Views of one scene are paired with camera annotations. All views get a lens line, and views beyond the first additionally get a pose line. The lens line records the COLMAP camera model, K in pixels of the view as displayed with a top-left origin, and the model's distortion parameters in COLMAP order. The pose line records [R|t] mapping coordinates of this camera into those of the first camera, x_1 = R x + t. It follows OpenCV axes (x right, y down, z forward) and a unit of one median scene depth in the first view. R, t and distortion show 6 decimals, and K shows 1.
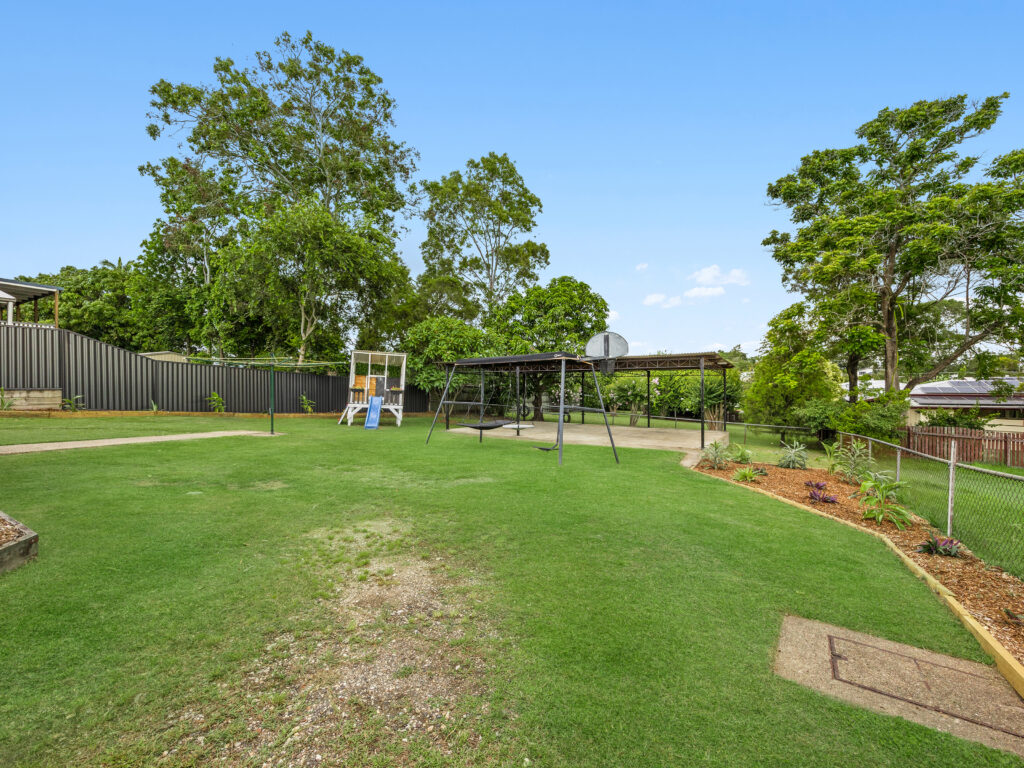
lens RADIAL K [[463.9, 0, 511.3], [0, 463.9, 387.2], [0, 0, 1]] dist [-0.002846, -0.000514]
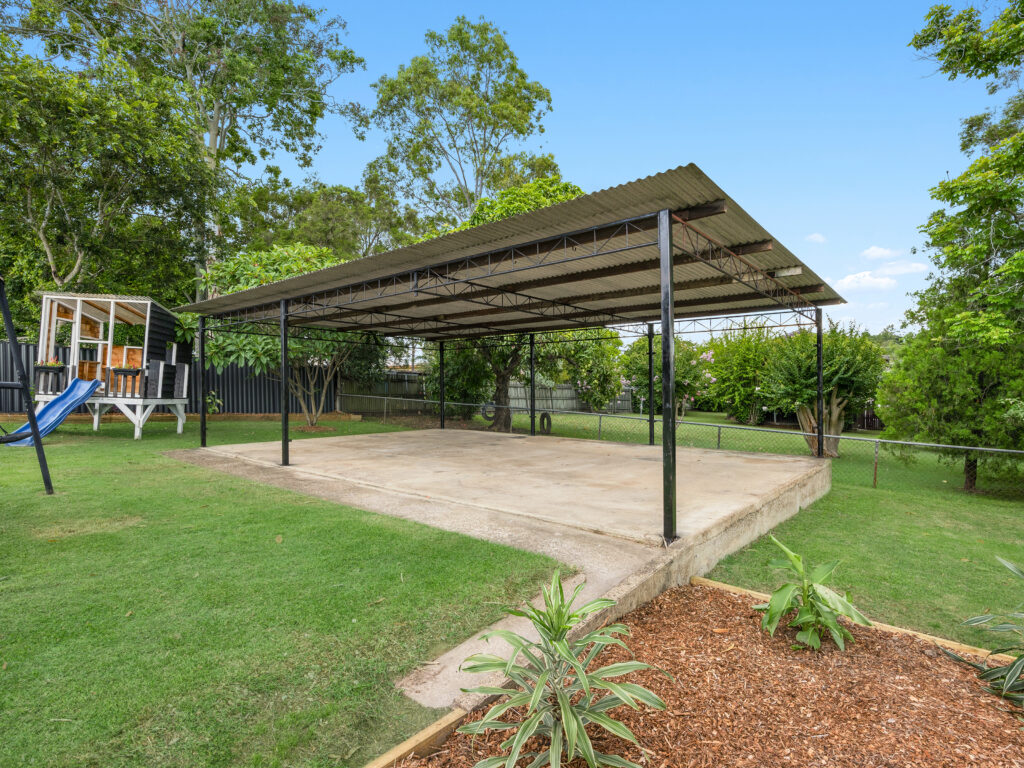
lens RADIAL K [[532.8, 0, 512.5], [0, 532.8, 384.1], [0, 0, 1]] dist [-0.013810, -0.000727]
pose [[0.986118, -0.007832, -0.165860, 0.229920], [0.008249, 0.999964, 0.001822, 0.021700], [0.165840, -0.003165, 0.986148, 0.416643]]
